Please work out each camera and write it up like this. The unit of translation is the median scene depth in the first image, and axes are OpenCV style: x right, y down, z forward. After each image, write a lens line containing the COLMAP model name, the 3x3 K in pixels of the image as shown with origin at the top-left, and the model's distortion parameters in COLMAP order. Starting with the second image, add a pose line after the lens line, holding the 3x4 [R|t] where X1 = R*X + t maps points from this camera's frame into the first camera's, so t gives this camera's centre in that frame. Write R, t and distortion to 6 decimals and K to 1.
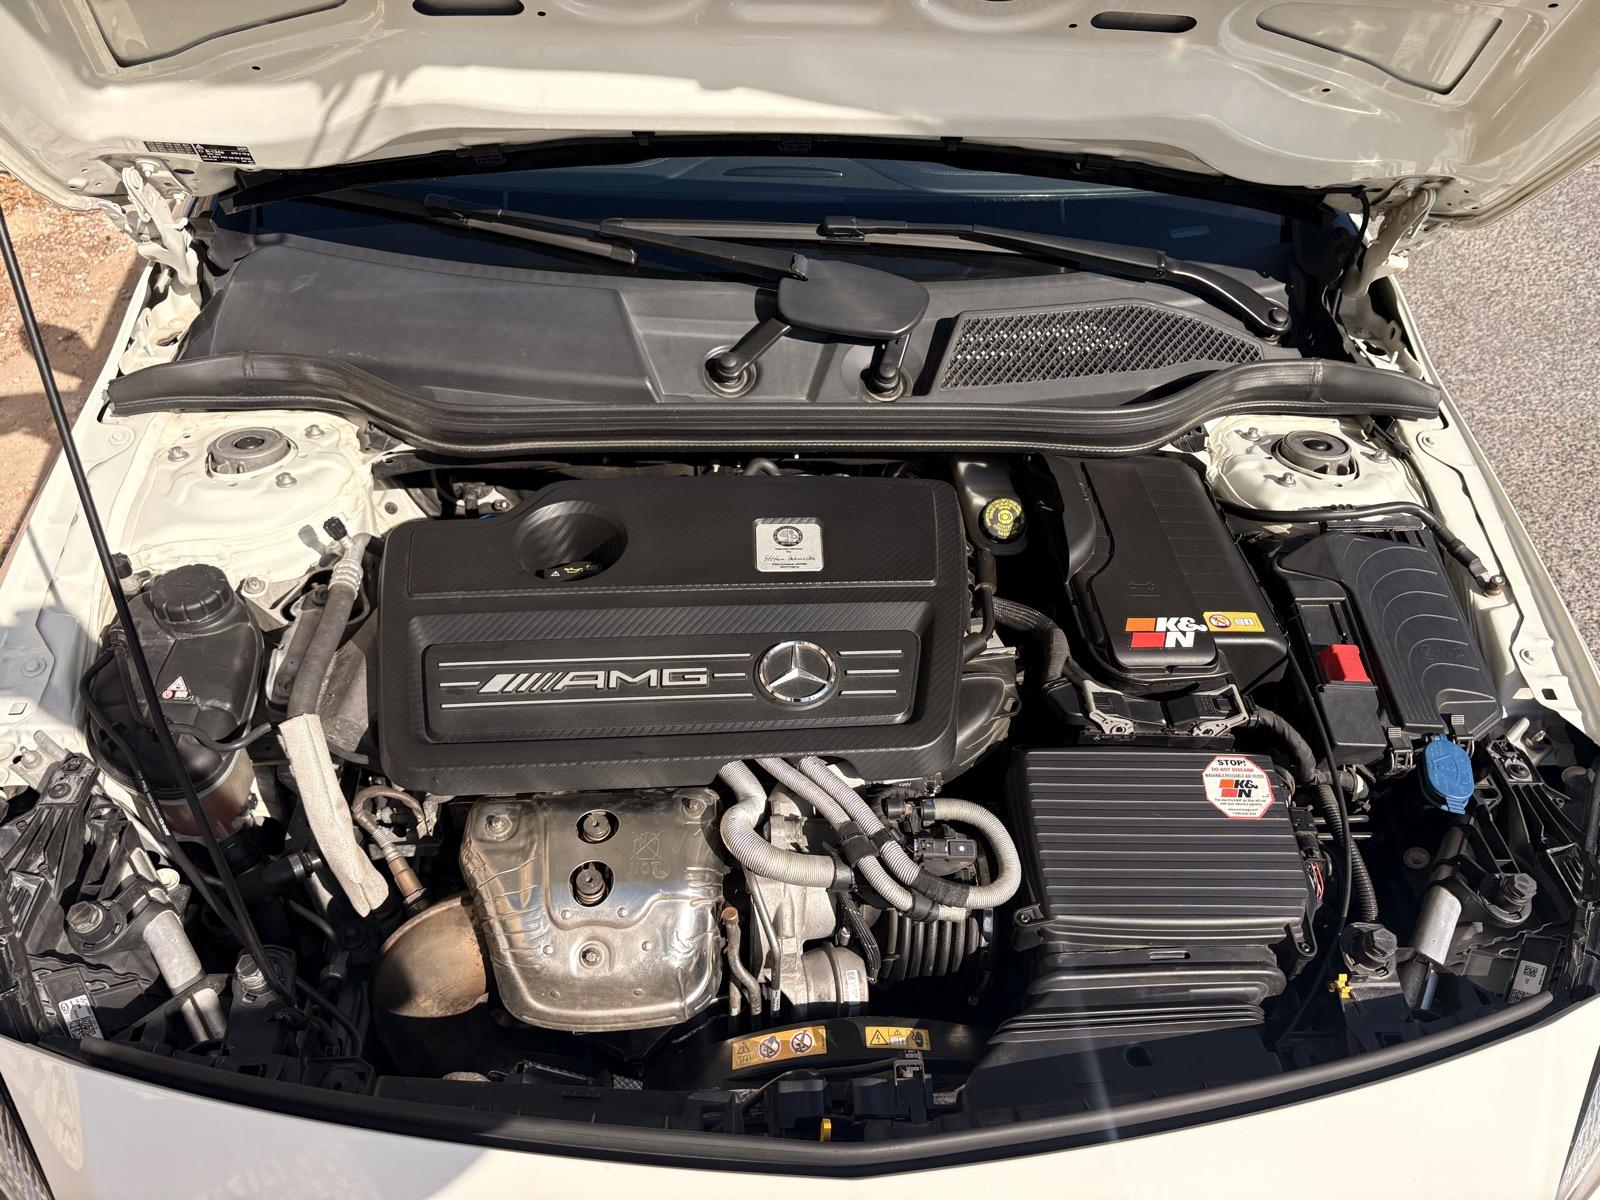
lens RADIAL K [[1205.8, 0, 796.7], [0, 1205.8, 605.3], [0, 0, 1]] dist [0.012870, 0.010450]
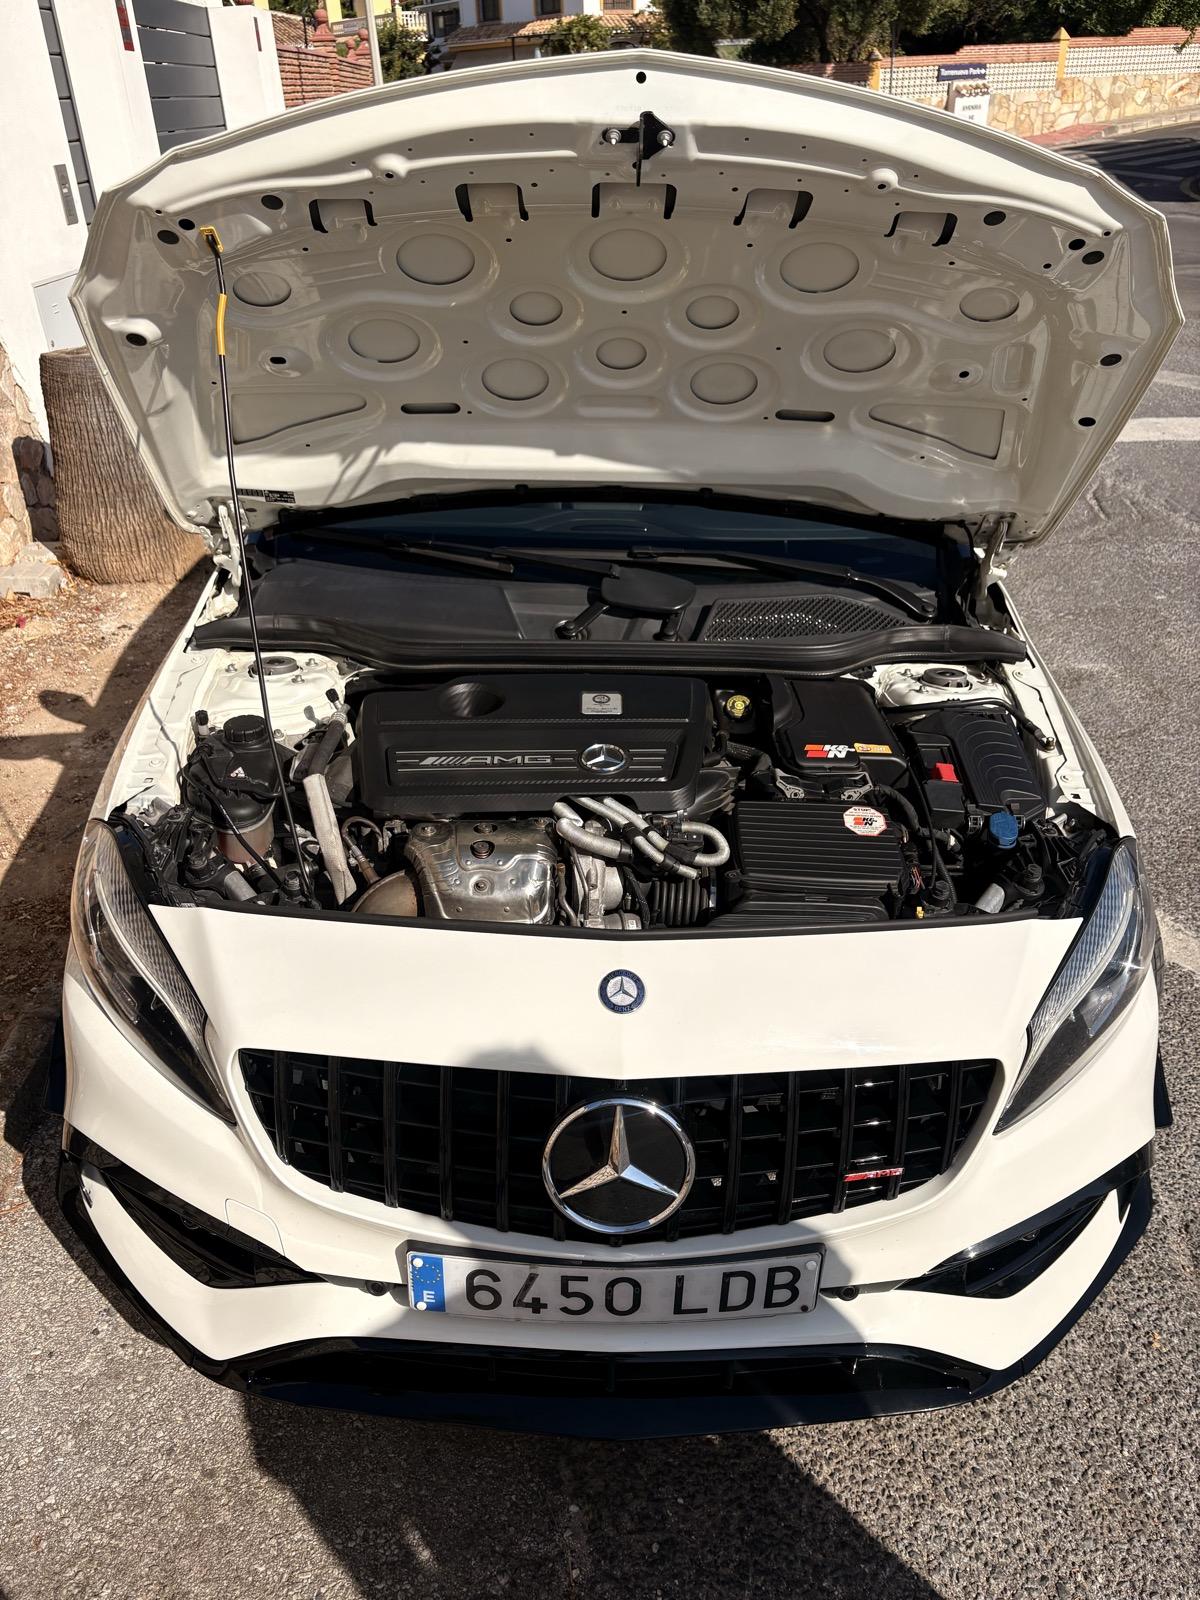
lens RADIAL K [[1185.8, 0, 589.2], [0, 1185.8, 796.6], [0, 0, 1]] dist [0.042105, -0.045036]
pose [[0.998828, 0.007159, -0.047872, 0.054100], [-0.017976, 0.973132, -0.229546, 0.441390], [0.044942, 0.230138, 0.972120, -0.550177]]
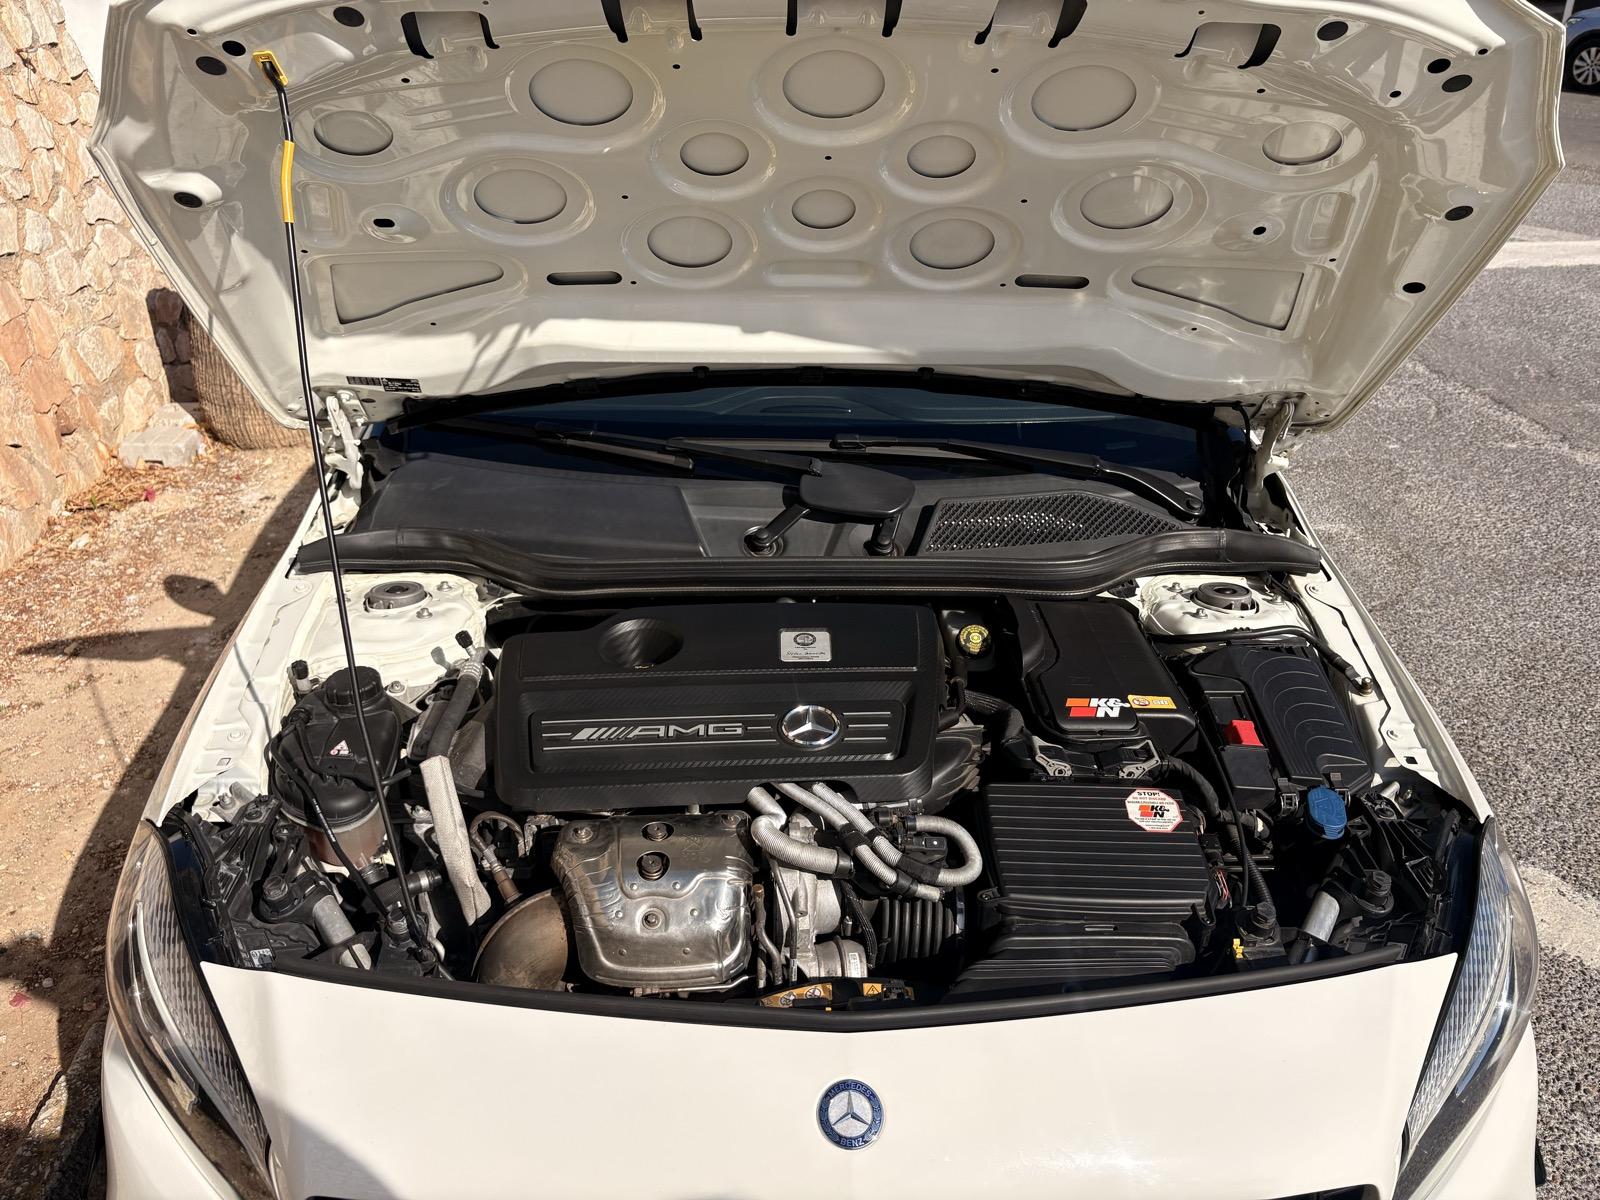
lens RADIAL K [[1190.8, 0, 796.7], [0, 1190.8, 602.1], [0, 0, 1]] dist [0.044150, -0.044955]
pose [[0.999437, -0.009592, -0.032143, 0.025321], [0.001246, 0.968194, -0.250198, 0.223127], [0.033521, 0.250017, 0.967661, -0.264082]]
